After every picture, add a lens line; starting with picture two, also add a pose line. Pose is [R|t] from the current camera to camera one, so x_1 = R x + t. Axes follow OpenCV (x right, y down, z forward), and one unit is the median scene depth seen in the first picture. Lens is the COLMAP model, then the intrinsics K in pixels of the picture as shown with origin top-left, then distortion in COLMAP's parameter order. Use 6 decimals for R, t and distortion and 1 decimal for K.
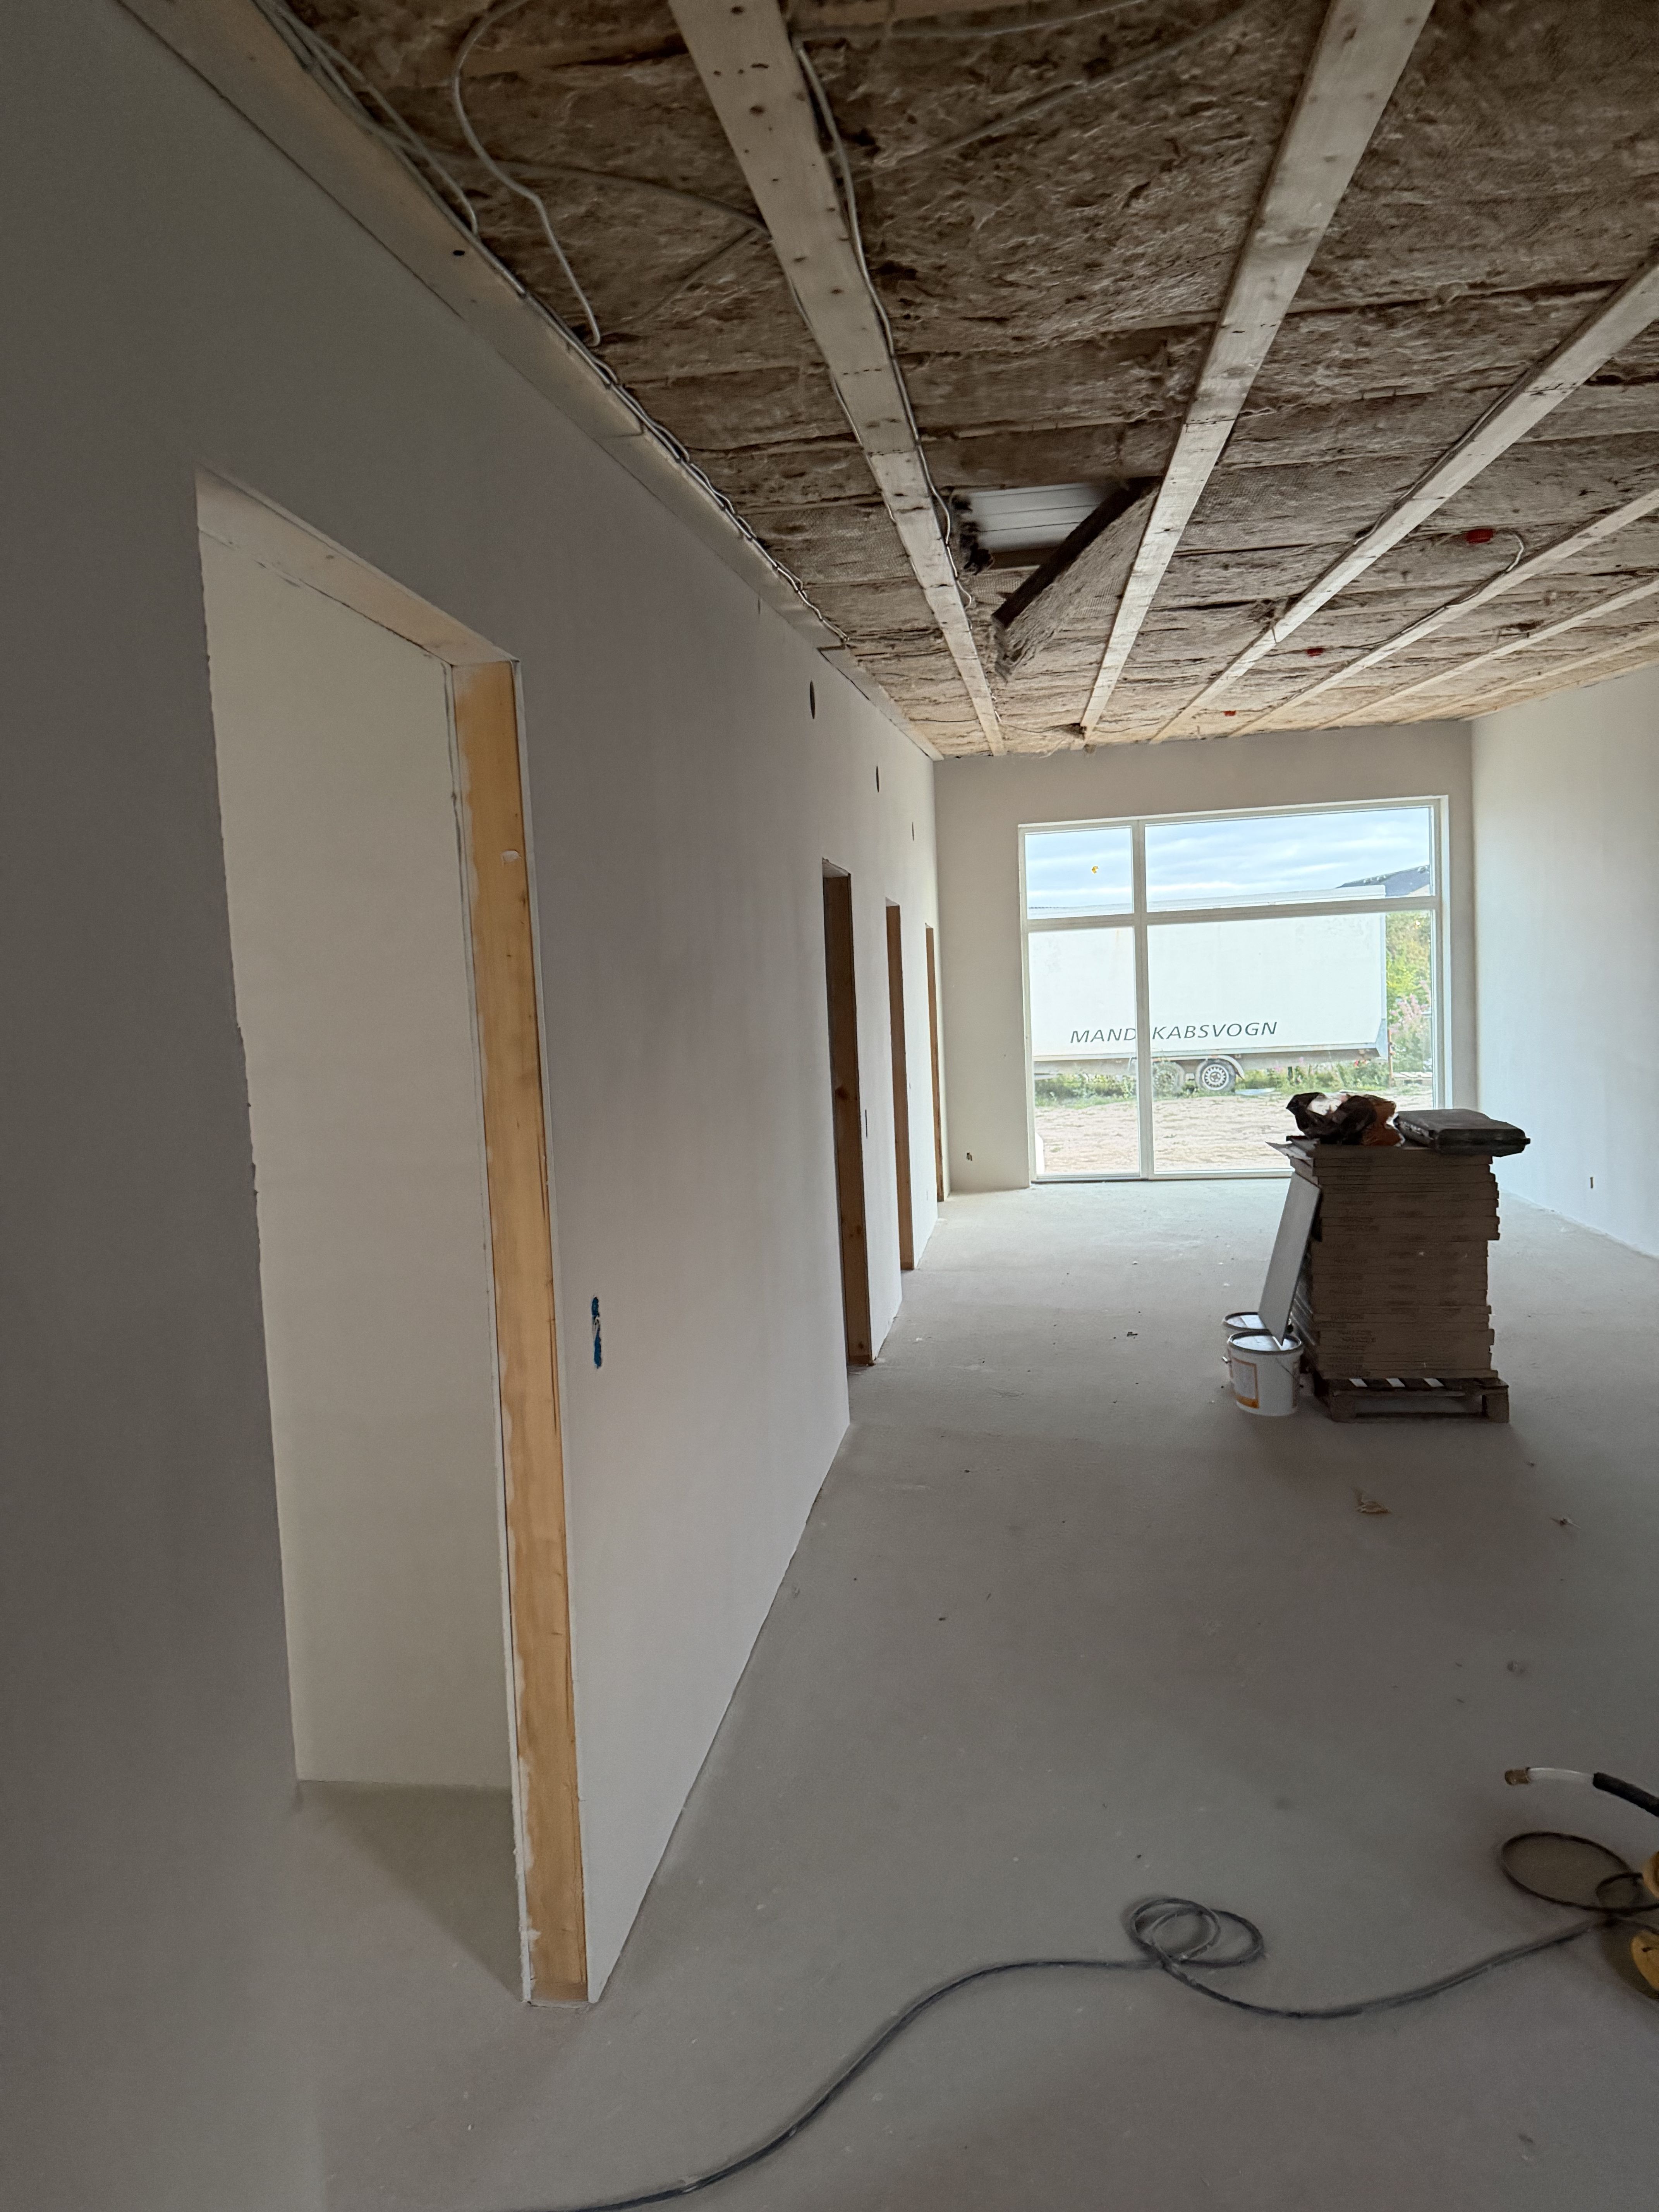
lens RADIAL K [[1541.3, 0, 829.2], [0, 1541.3, 1109.3], [0, 0, 1]] dist [0.013412, -0.011241]
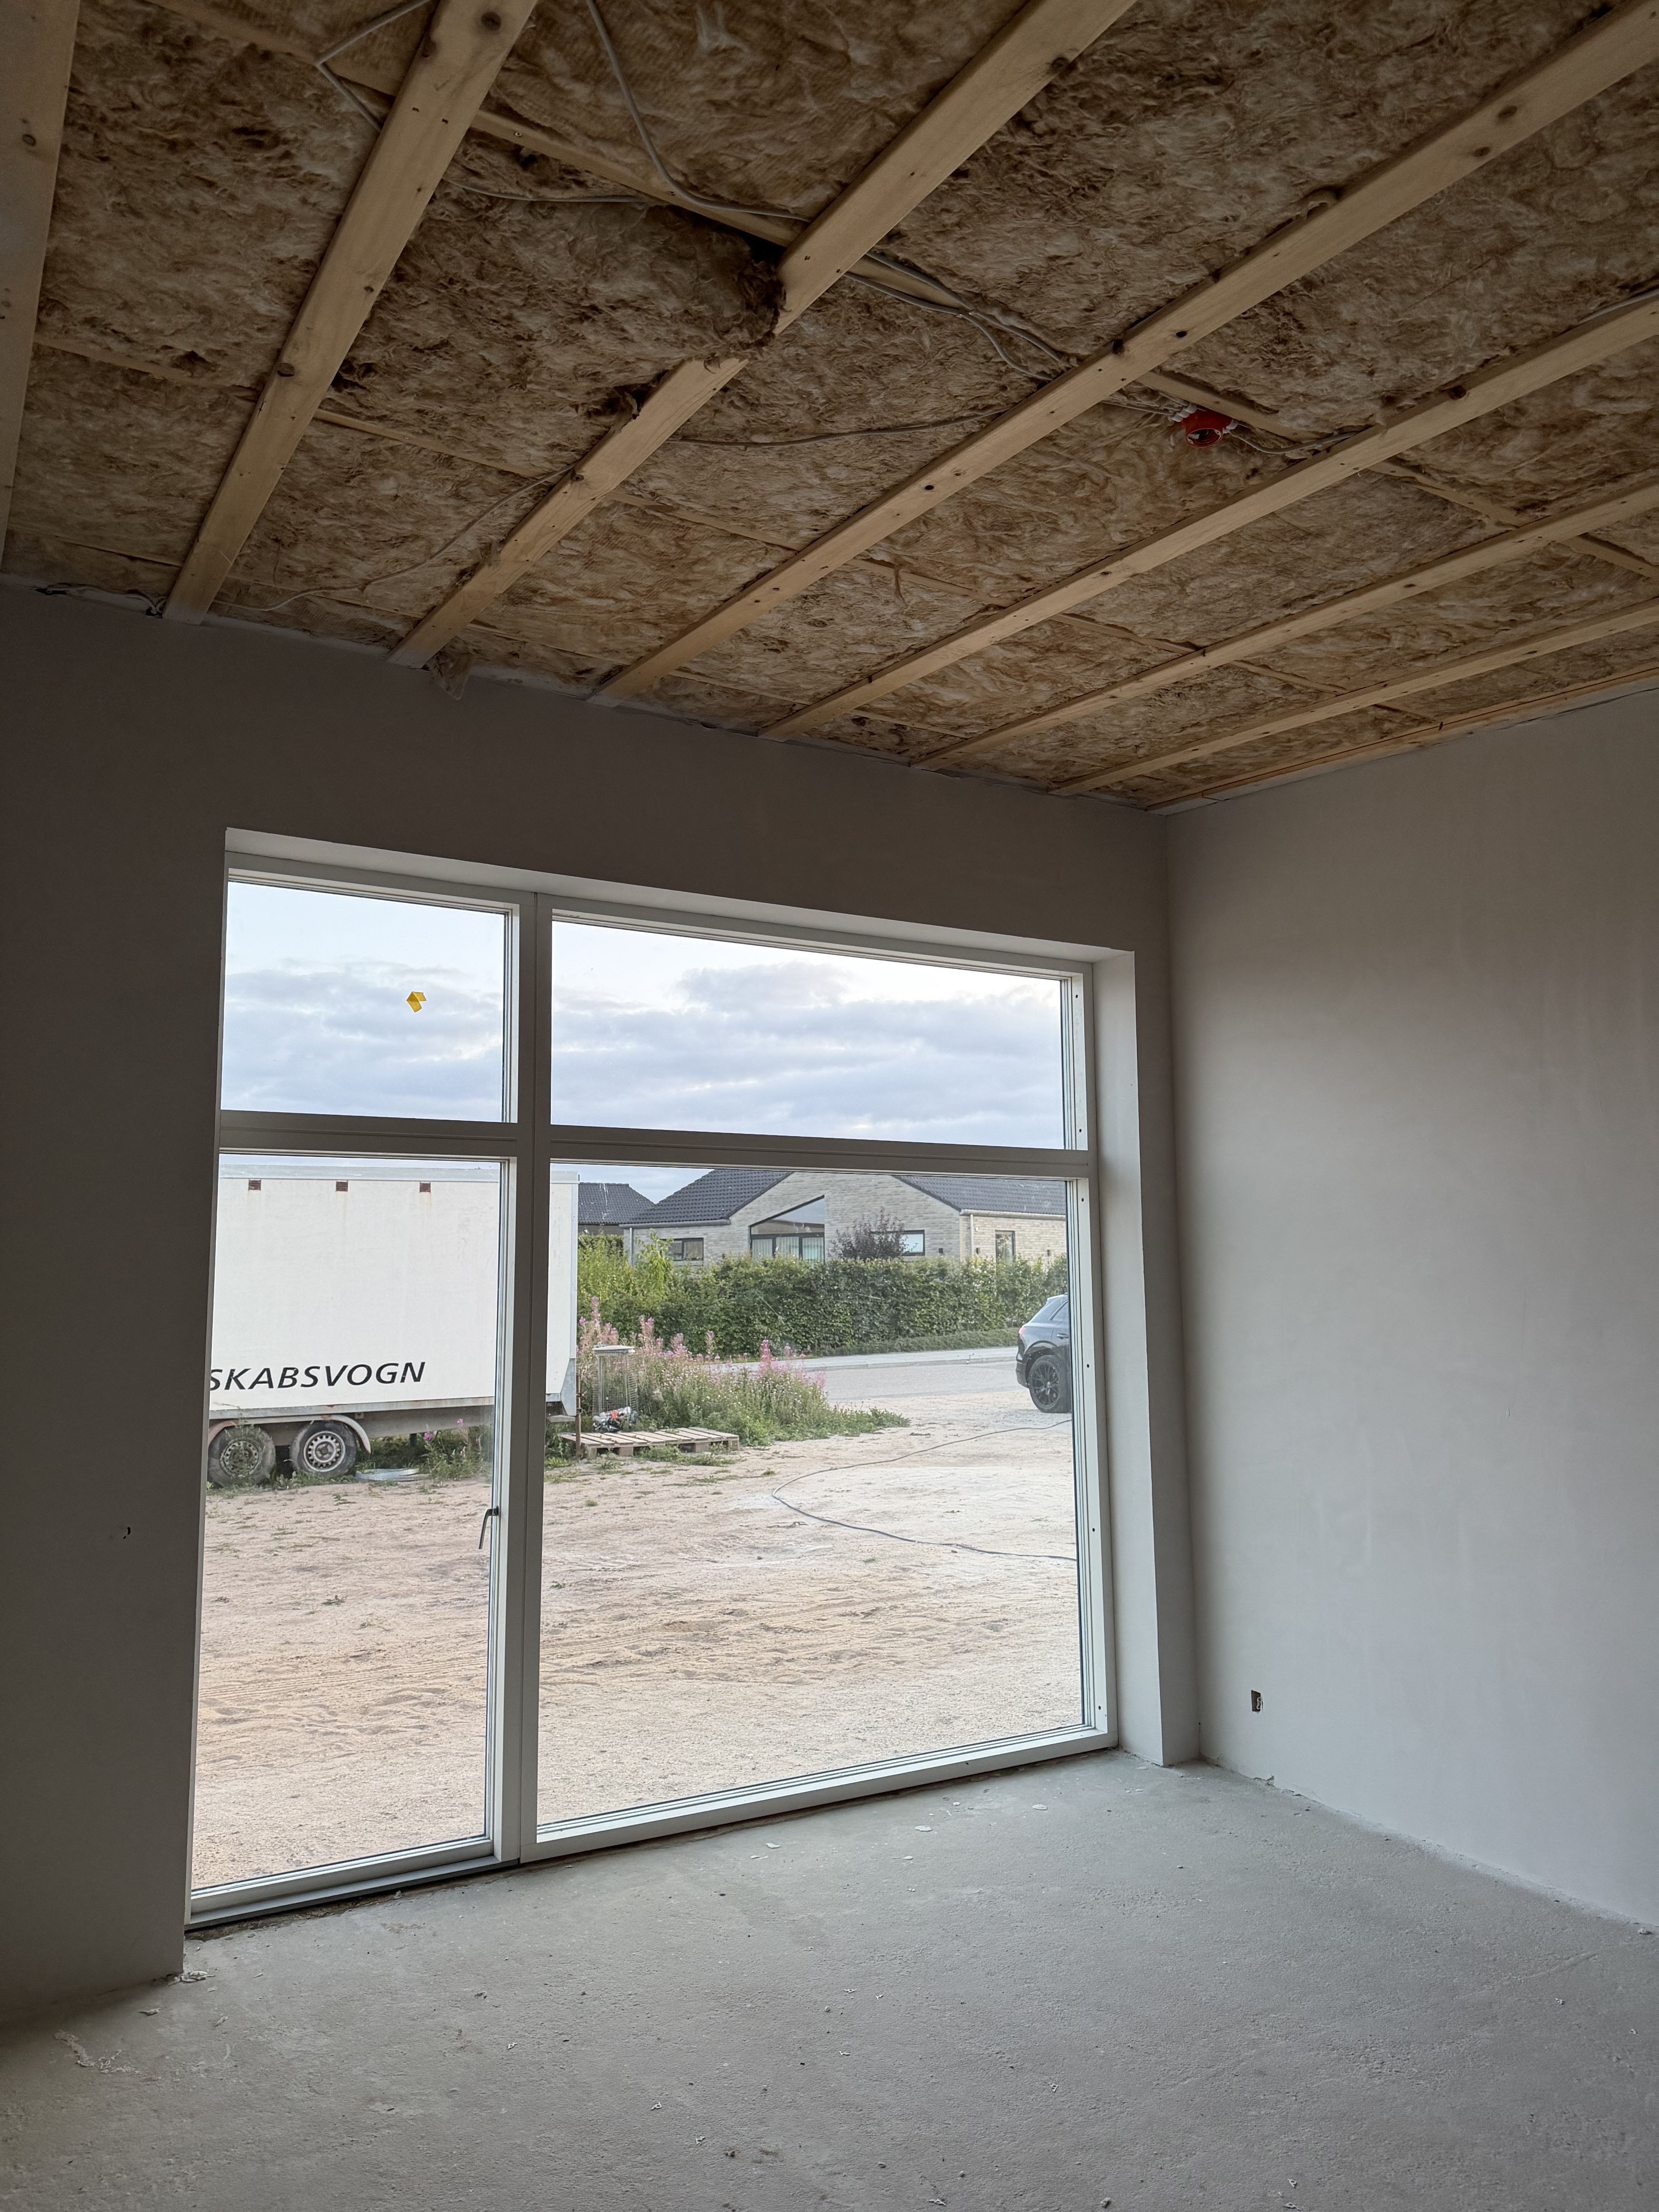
lens RADIAL K [[1541.3, 0, 834.2], [0, 1541.3, 1113.7], [0, 0, 1]] dist [0.013412, -0.011241]
pose [[0.782996, 0.105462, 0.613022, 0.015147], [0.017718, 0.981341, -0.191458, -0.031738], [-0.621775, 0.160772, 0.766517, 0.376008]]
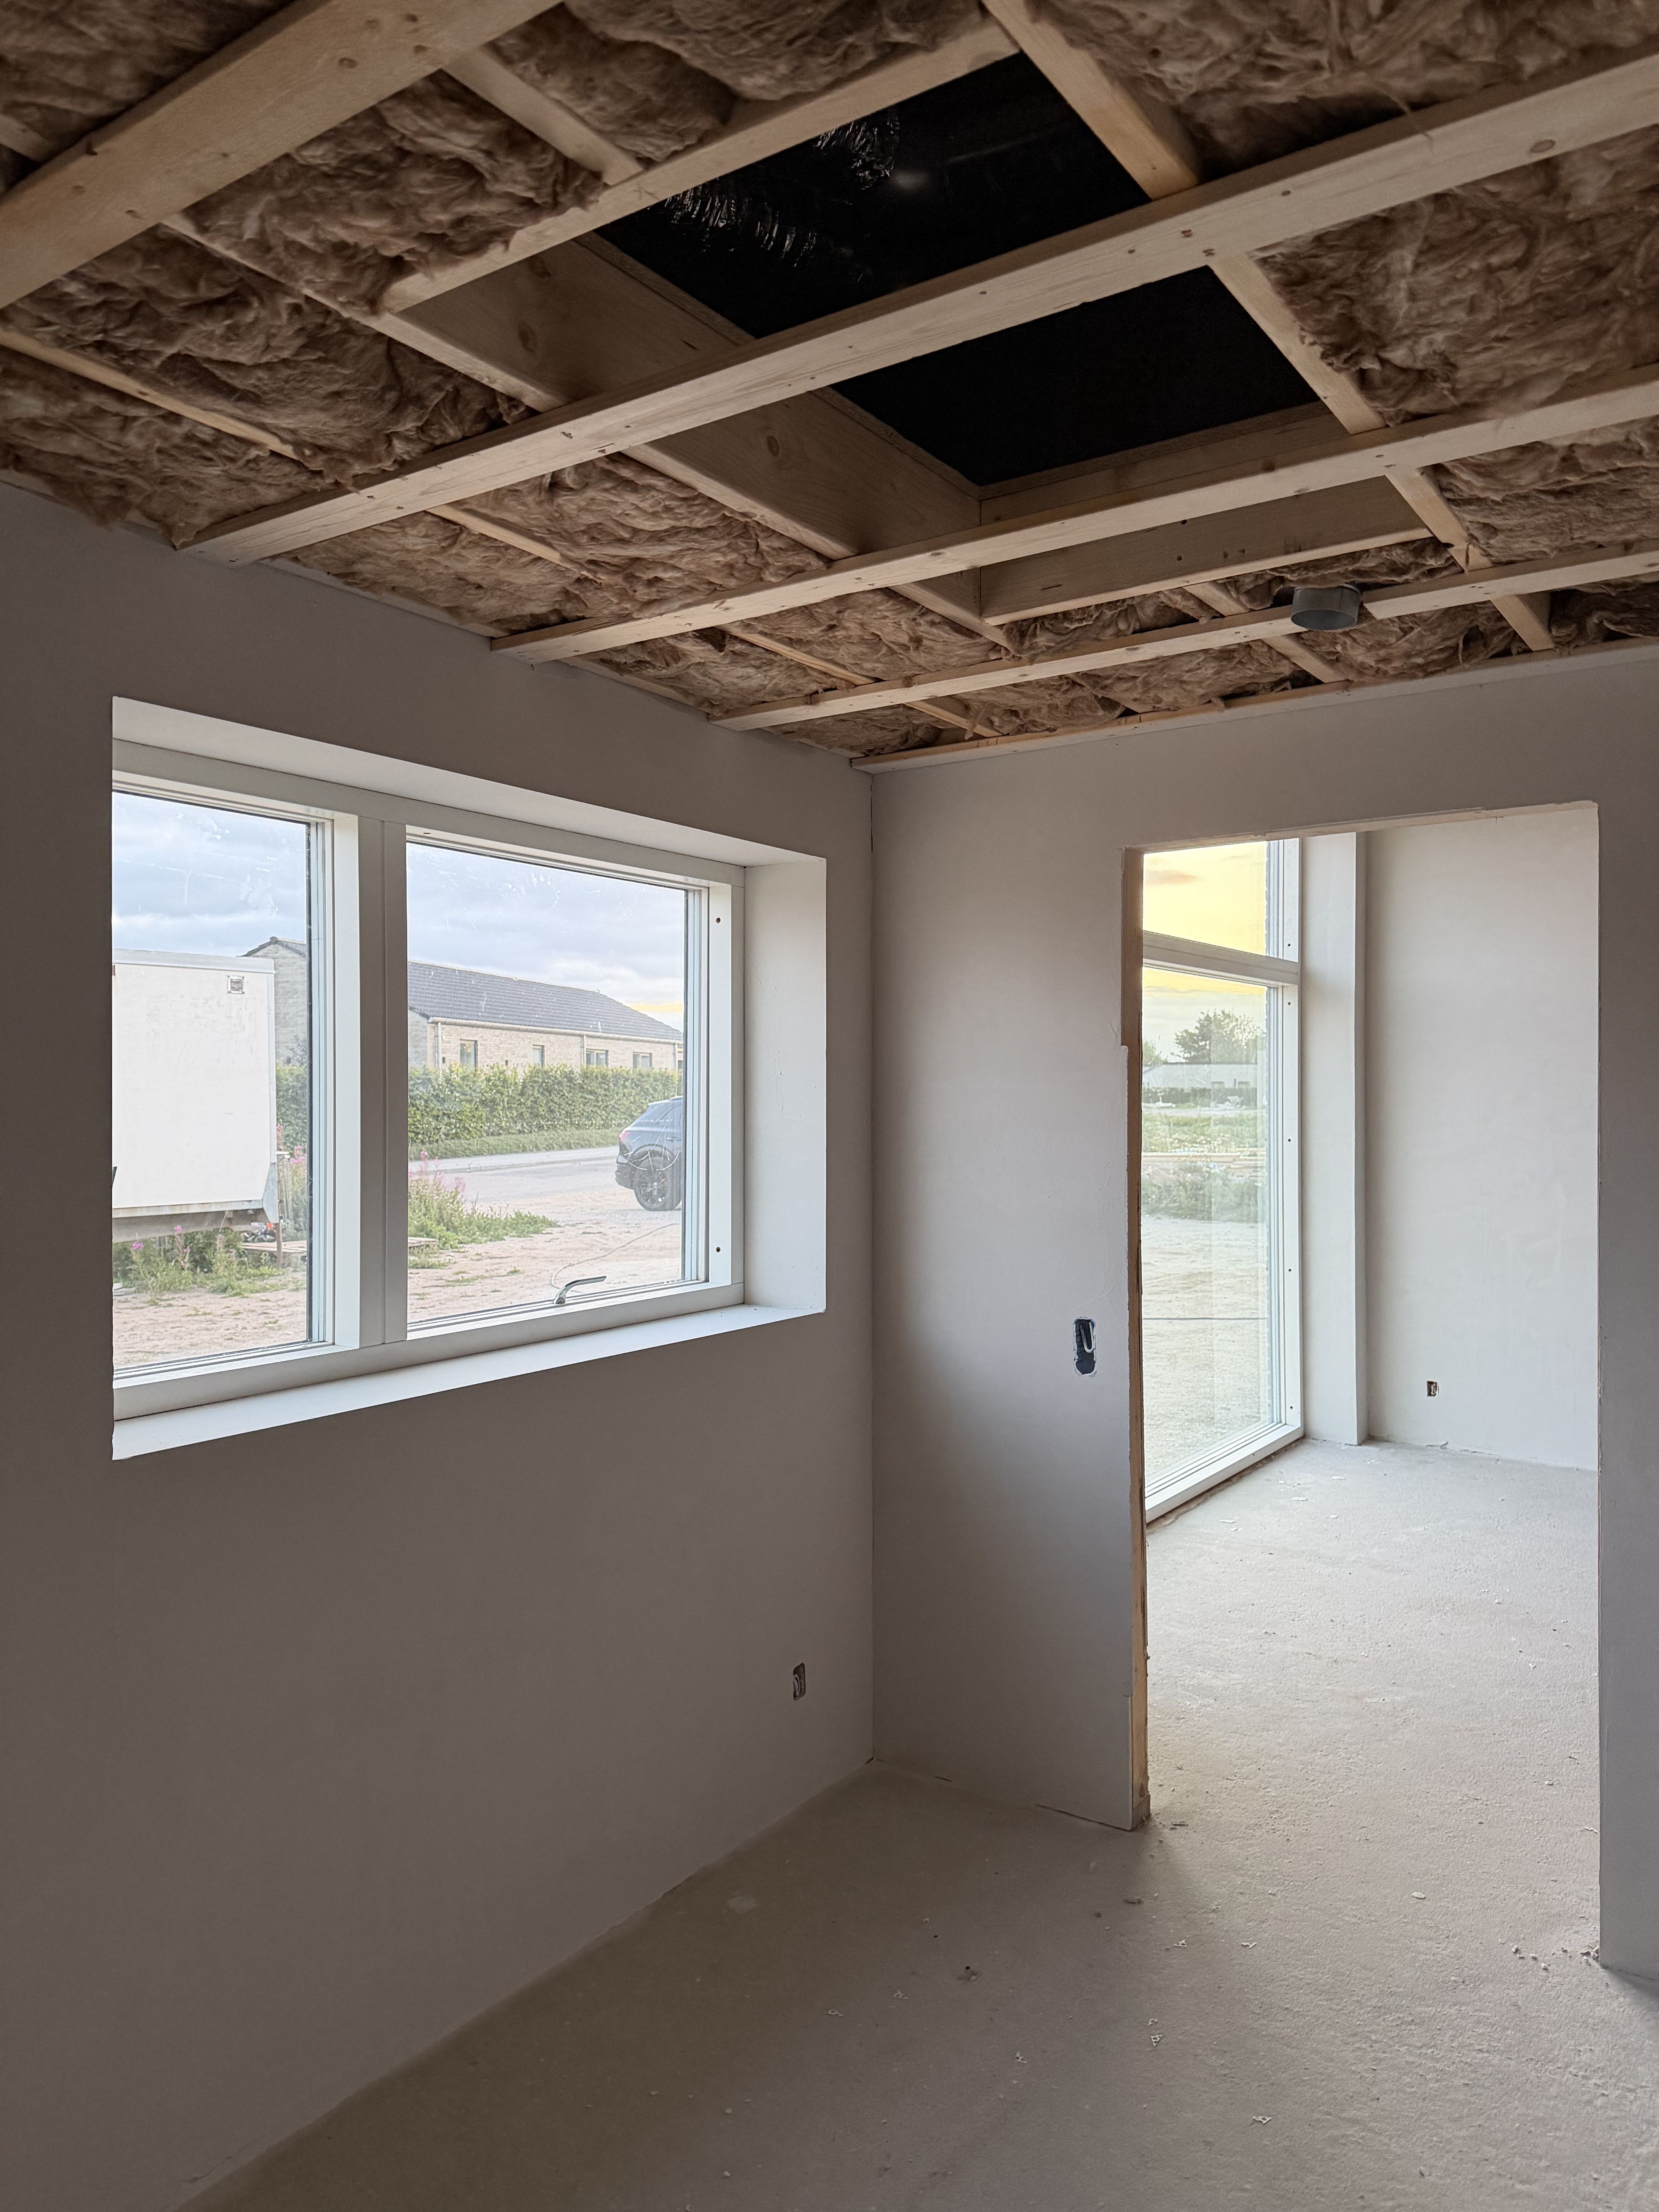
lens RADIAL K [[1541.3, 0, 822.2], [0, 1541.3, 1100.0], [0, 0, 1]] dist [0.013412, -0.011241]
pose [[0.438614, 0.040101, 0.897781, -0.115894], [0.047551, 0.996569, -0.067745, -0.030058], [-0.897417, 0.072405, 0.435202, 0.503978]]
